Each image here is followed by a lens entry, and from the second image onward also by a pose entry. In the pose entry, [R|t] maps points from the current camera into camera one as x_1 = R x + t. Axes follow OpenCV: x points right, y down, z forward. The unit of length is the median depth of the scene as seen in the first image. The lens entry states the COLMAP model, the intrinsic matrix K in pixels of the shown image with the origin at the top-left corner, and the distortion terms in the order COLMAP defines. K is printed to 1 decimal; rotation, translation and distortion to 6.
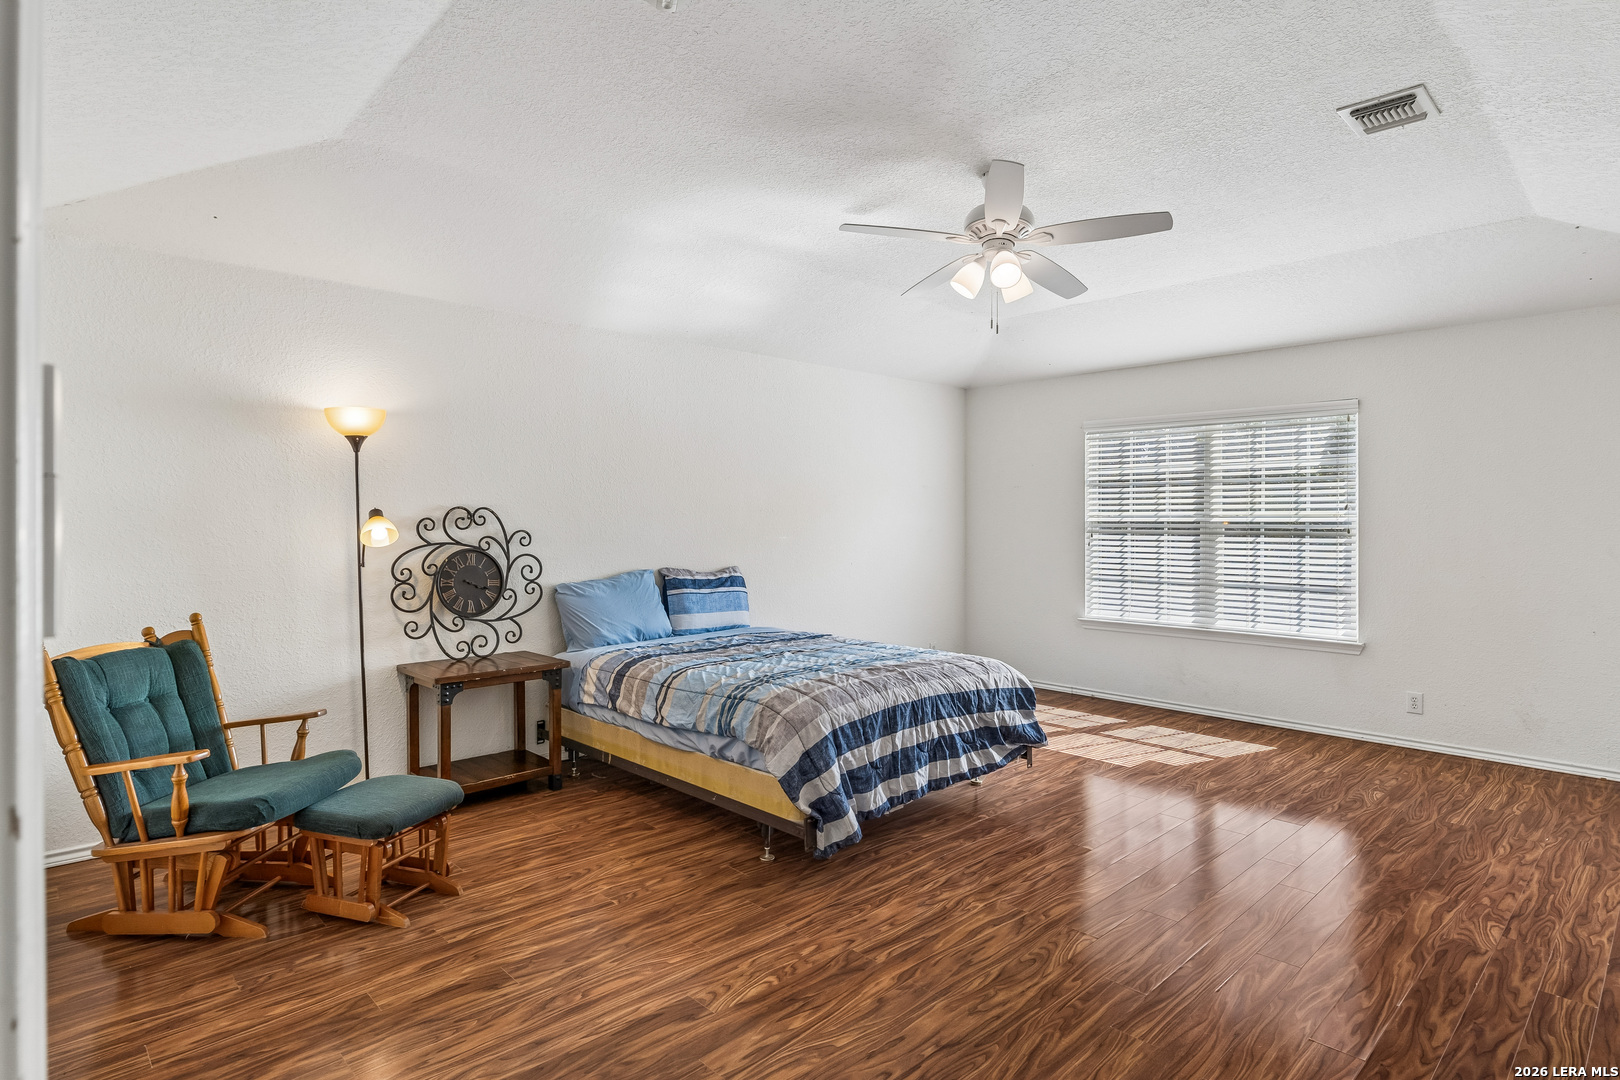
lens RADIAL K [[861.4, 0, 808.6], [0, 861.4, 530.5], [0, 0, 1]] dist [-0.001234, -0.000426]
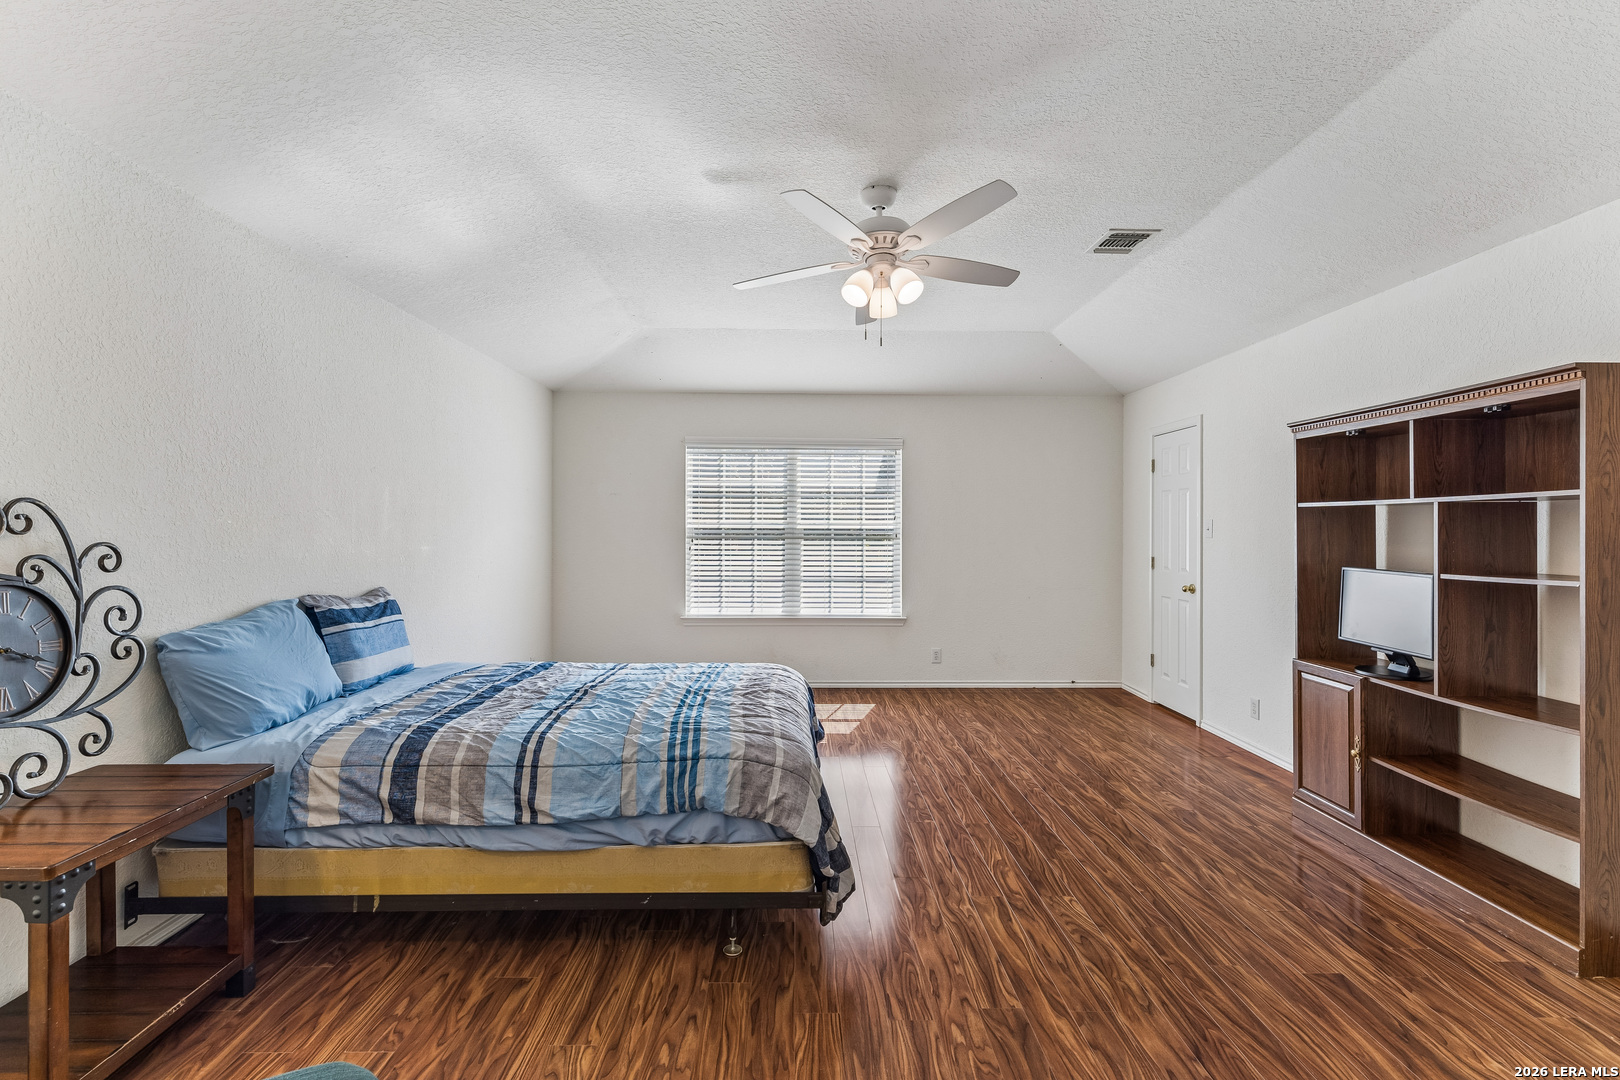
lens RADIAL K [[735.7, 0, 810.2], [0, 735.7, 530.4], [0, 0, 1]] dist [0.003227, -0.000136]
pose [[0.678647, -0.000450, 0.734464, -0.397296], [0.004931, 0.999980, -0.003943, -0.004364], [-0.734448, 0.006297, 0.678636, 0.383749]]
